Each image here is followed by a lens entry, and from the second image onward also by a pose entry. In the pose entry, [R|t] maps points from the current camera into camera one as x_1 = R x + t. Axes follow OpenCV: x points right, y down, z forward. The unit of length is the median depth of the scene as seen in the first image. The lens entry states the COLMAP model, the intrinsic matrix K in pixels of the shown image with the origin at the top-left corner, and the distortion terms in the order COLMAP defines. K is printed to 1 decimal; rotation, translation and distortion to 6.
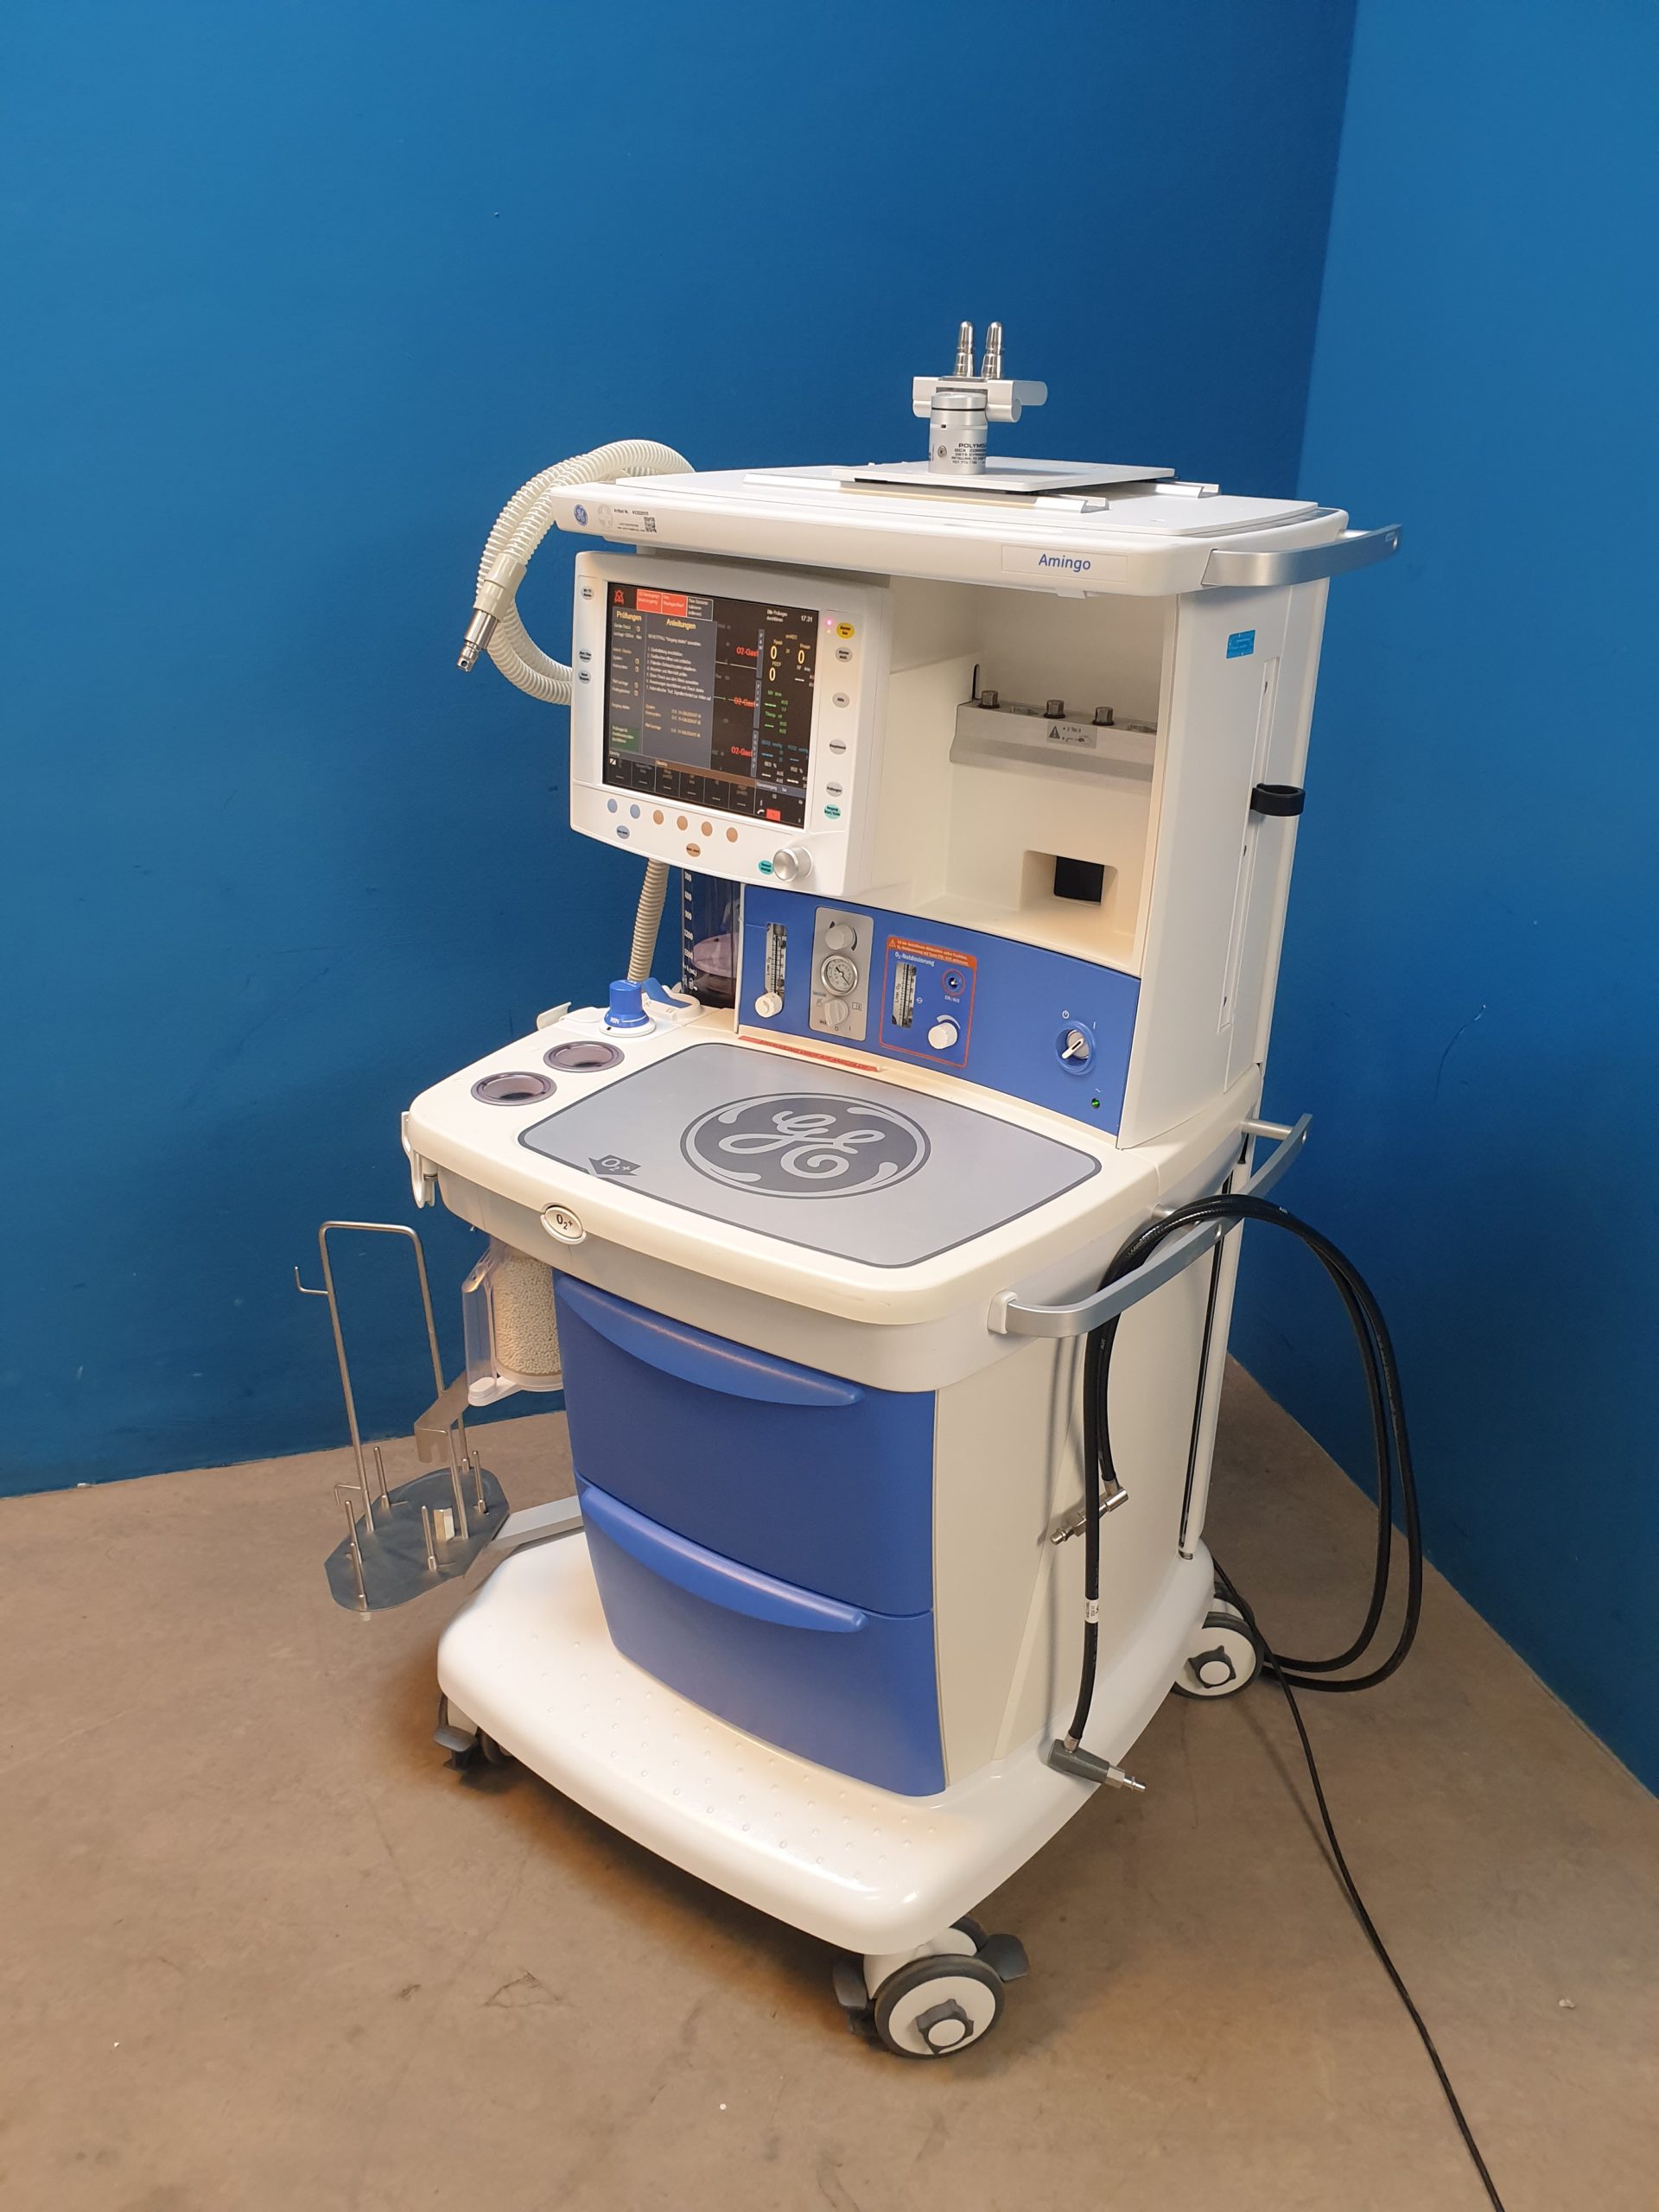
lens RADIAL K [[1689.5, 0, 850.7], [0, 1689.5, 1199.6], [0, 0, 1]] dist [0.006043, -0.059451]
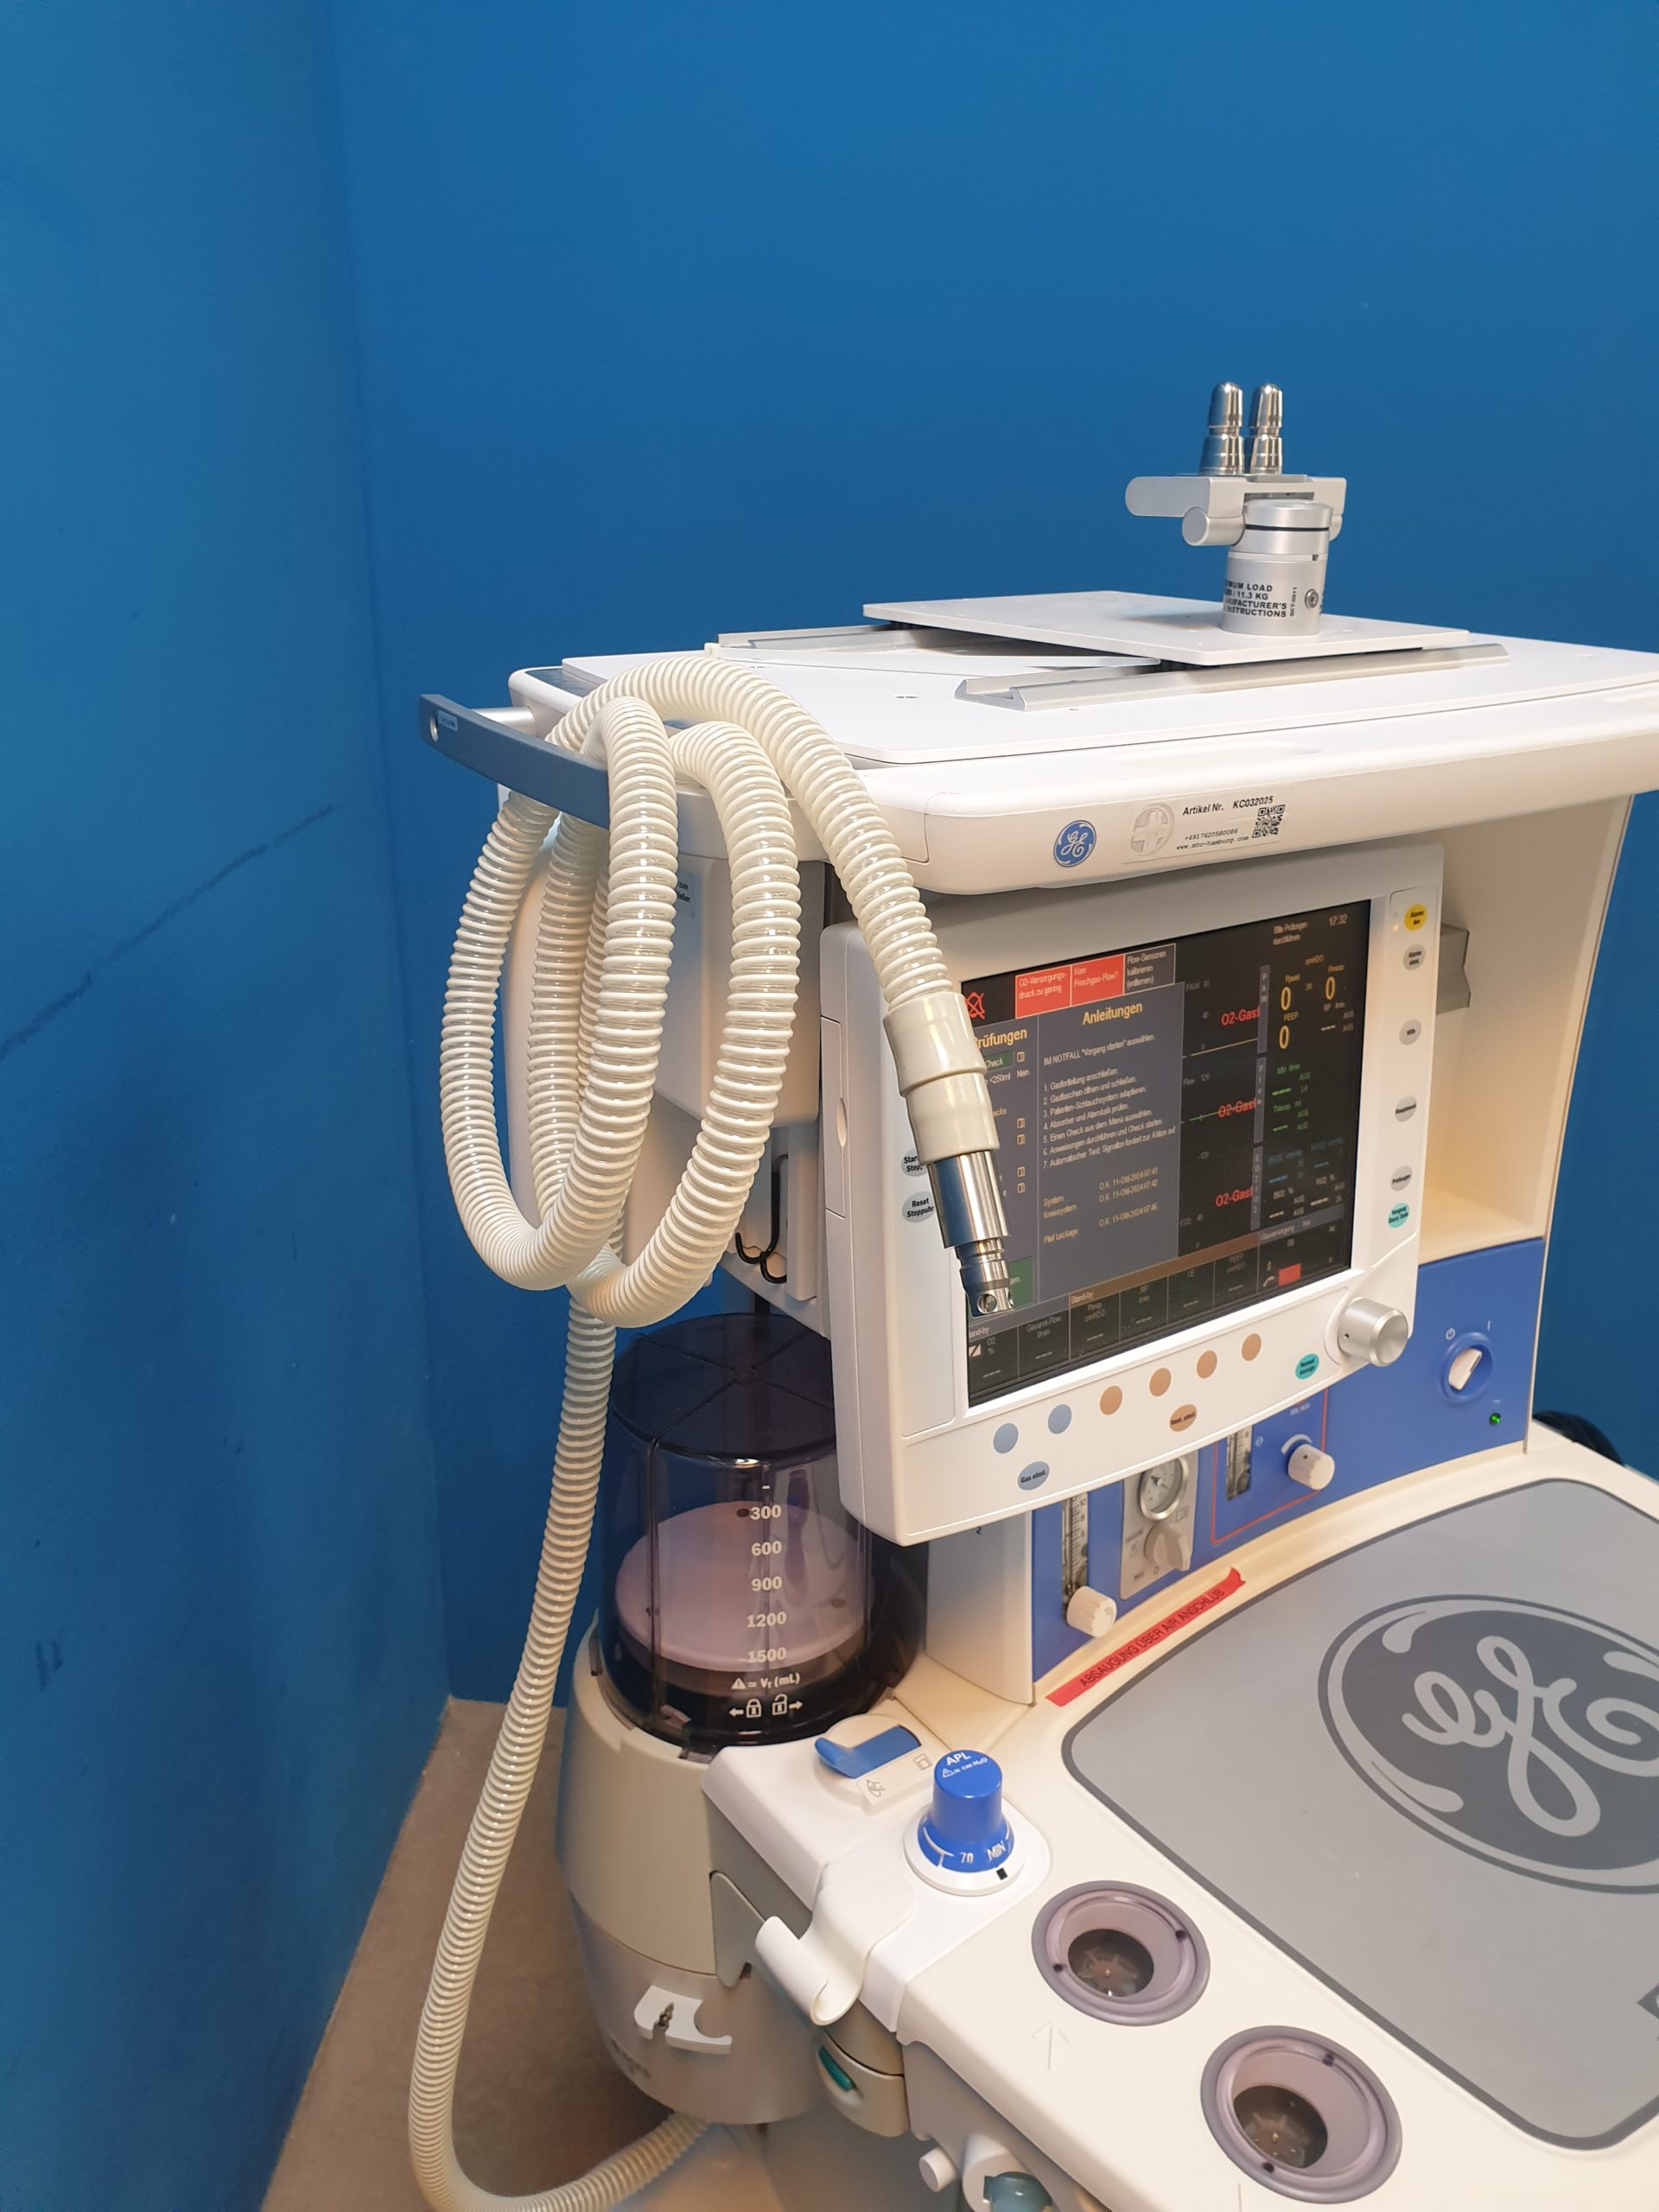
lens RADIAL K [[1728.6, 0, 784.4], [0, 1728.6, 1098.4], [0, 0, 1]] dist [0.170055, -0.489220]
pose [[0.349296, -0.359743, 0.865204, -0.555449], [0.431561, 0.881363, 0.192234, -0.448083], [-0.831714, 0.306242, 0.463107, 0.850322]]
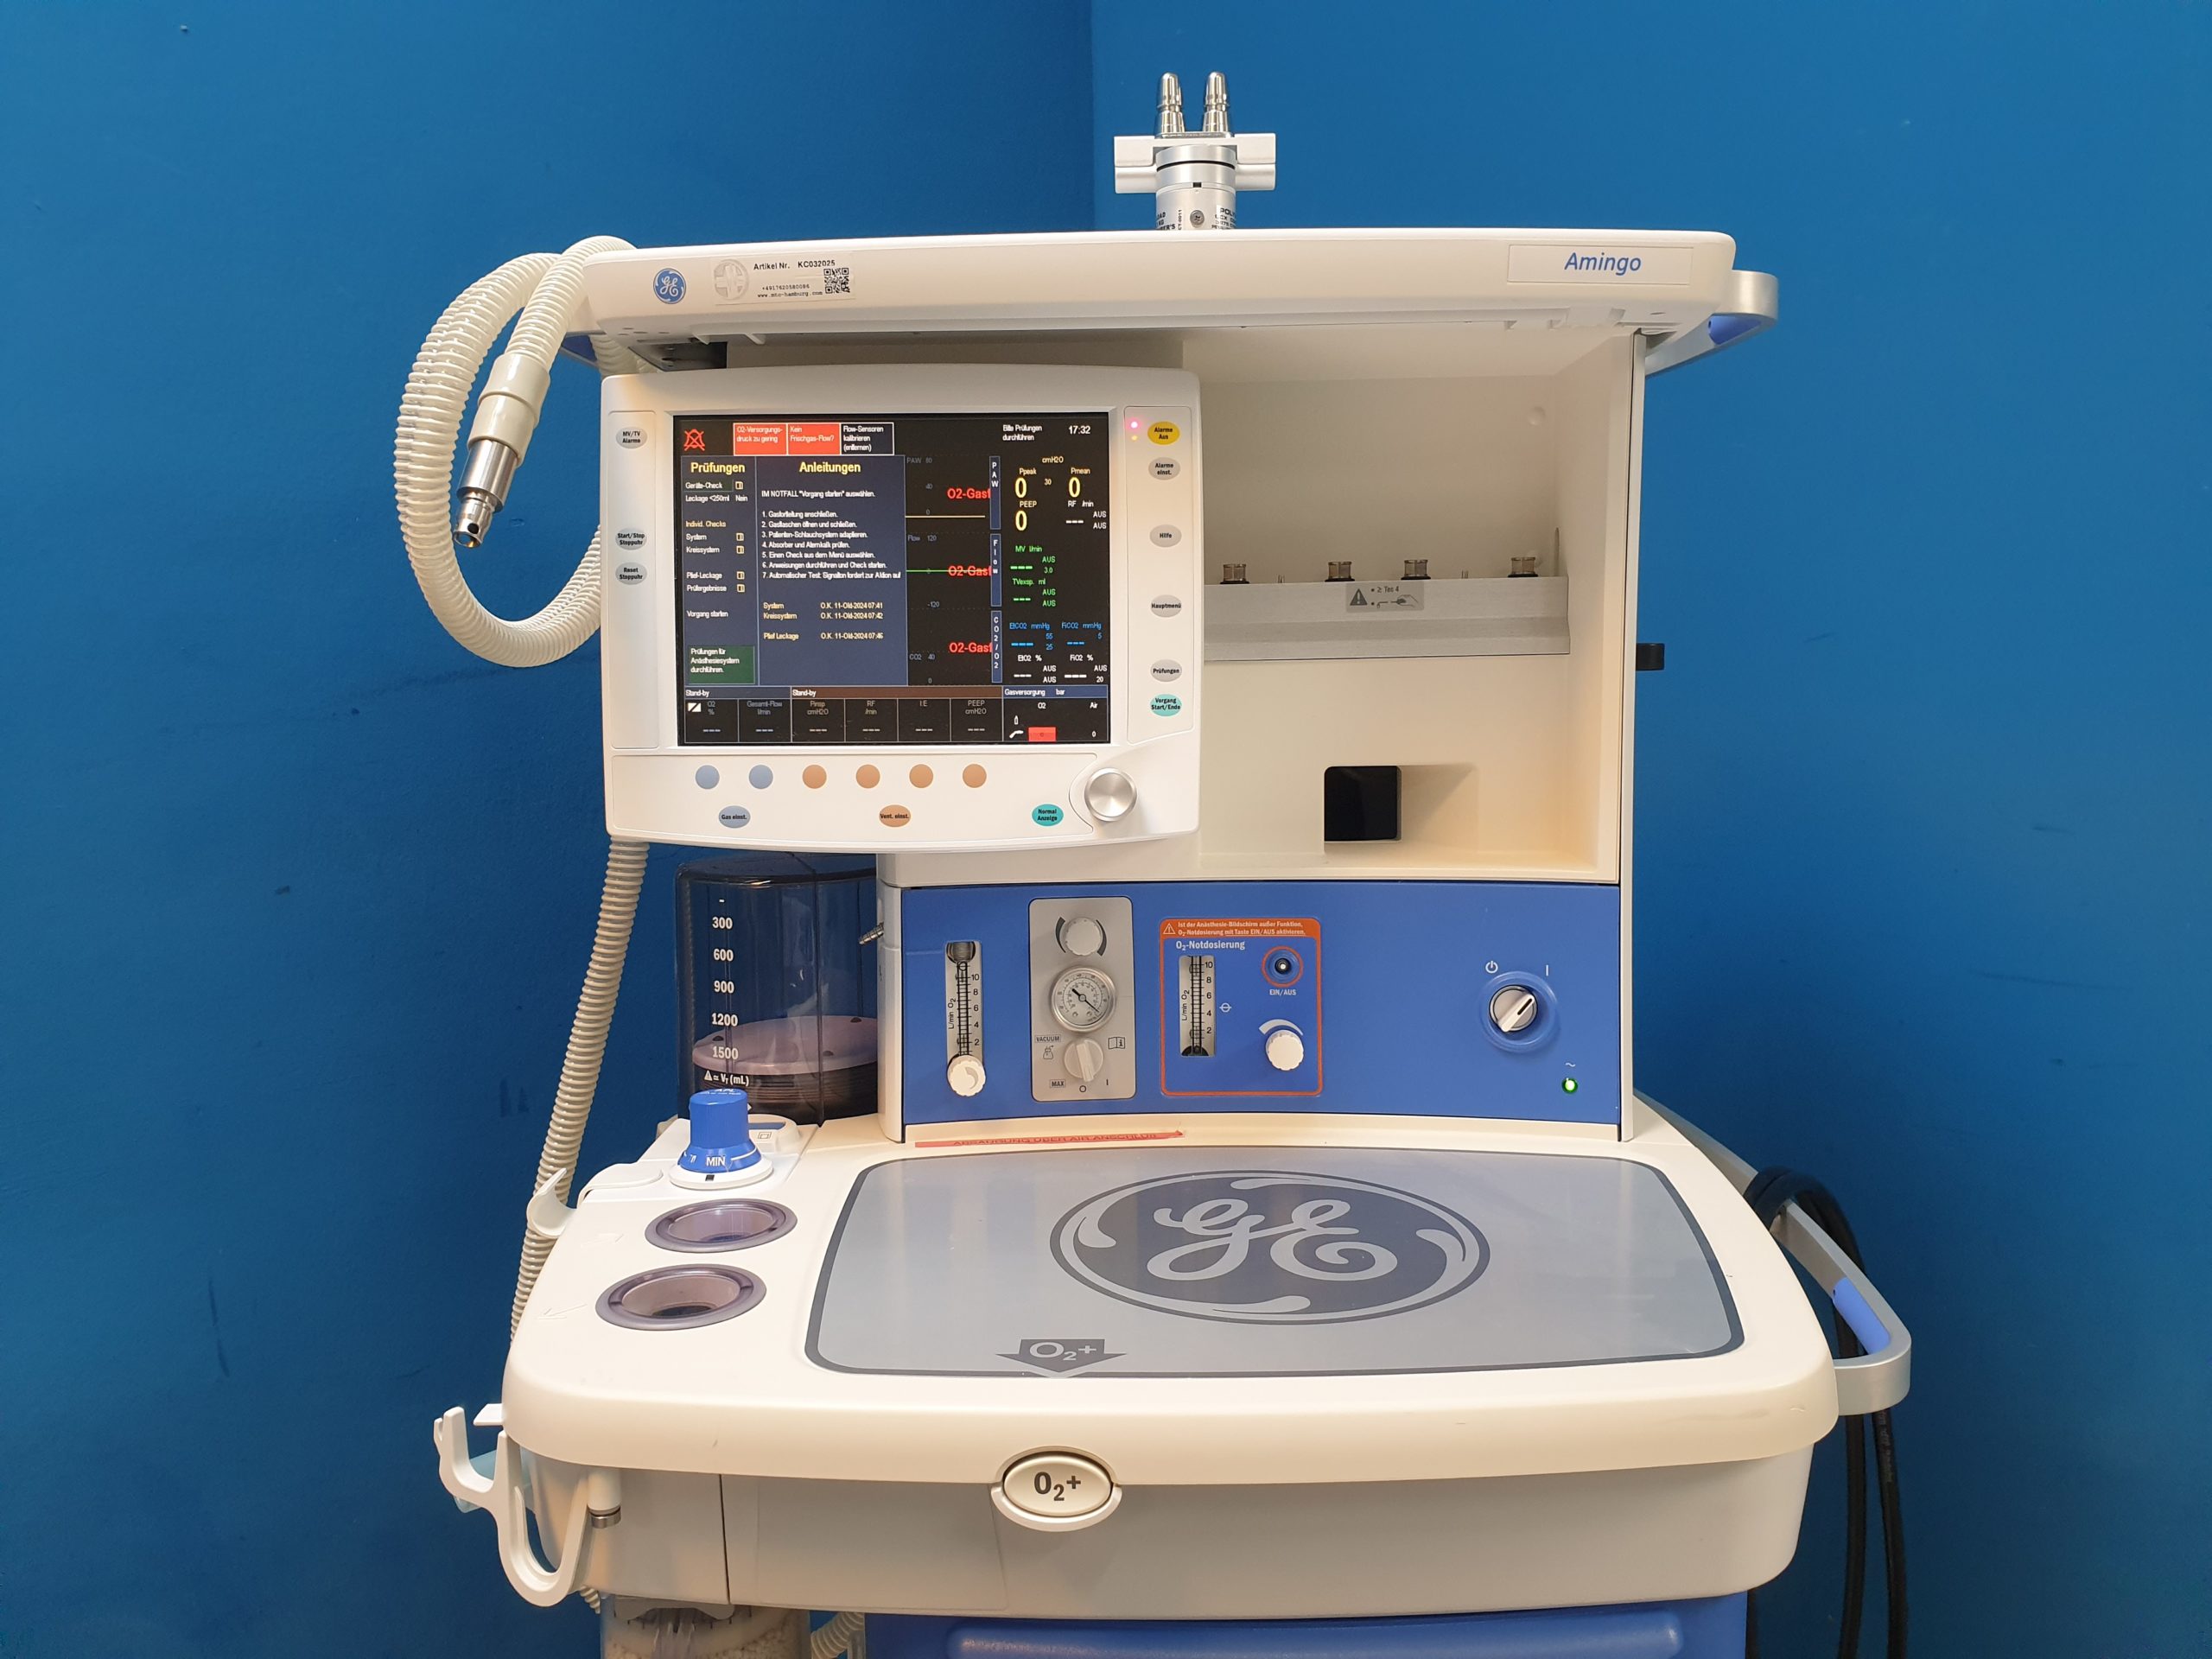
lens RADIAL K [[1728.6, 0, 1093.1], [0, 1728.6, 803.3], [0, 0, 1]] dist [0.170055, -0.489220]
pose [[0.824726, -0.093845, 0.557692, -0.386713], [0.288320, 0.918126, -0.271876, -0.024065], [-0.486518, 0.385016, 0.784259, 0.491506]]
